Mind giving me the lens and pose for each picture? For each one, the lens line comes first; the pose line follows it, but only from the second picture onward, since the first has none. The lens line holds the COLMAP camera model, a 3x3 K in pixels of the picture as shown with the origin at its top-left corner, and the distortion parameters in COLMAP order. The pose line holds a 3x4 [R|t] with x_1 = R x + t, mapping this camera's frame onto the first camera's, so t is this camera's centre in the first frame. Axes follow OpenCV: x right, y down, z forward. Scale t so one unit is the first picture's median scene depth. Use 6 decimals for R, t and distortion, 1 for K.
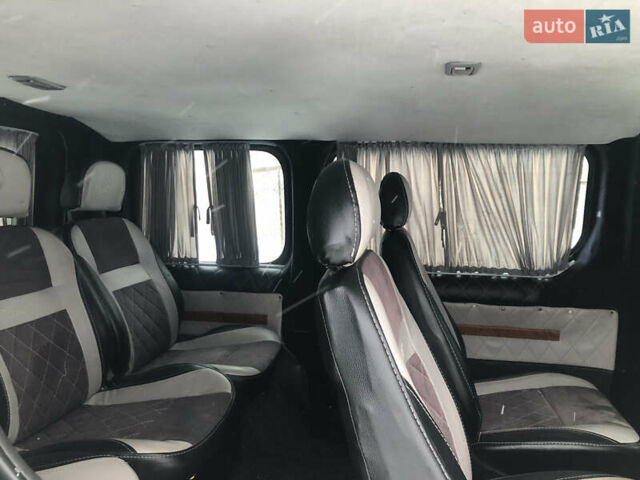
lens RADIAL K [[525.7, 0, 315.9], [0, 525.7, 247.0], [0, 0, 1]] dist [0.053909, -0.003362]
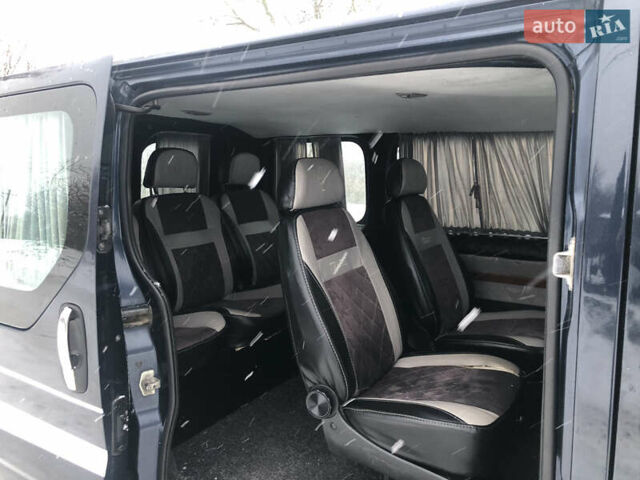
lens RADIAL K [[544.9, 0, 323.3], [0, 544.9, 237.1], [0, 0, 1]] dist [0.059024, -0.009536]
pose [[0.927679, 0.037223, -0.371520, 0.392465], [-0.027536, 0.999129, 0.031346, 0.027634], [0.372363, -0.018849, 0.927896, -0.383069]]
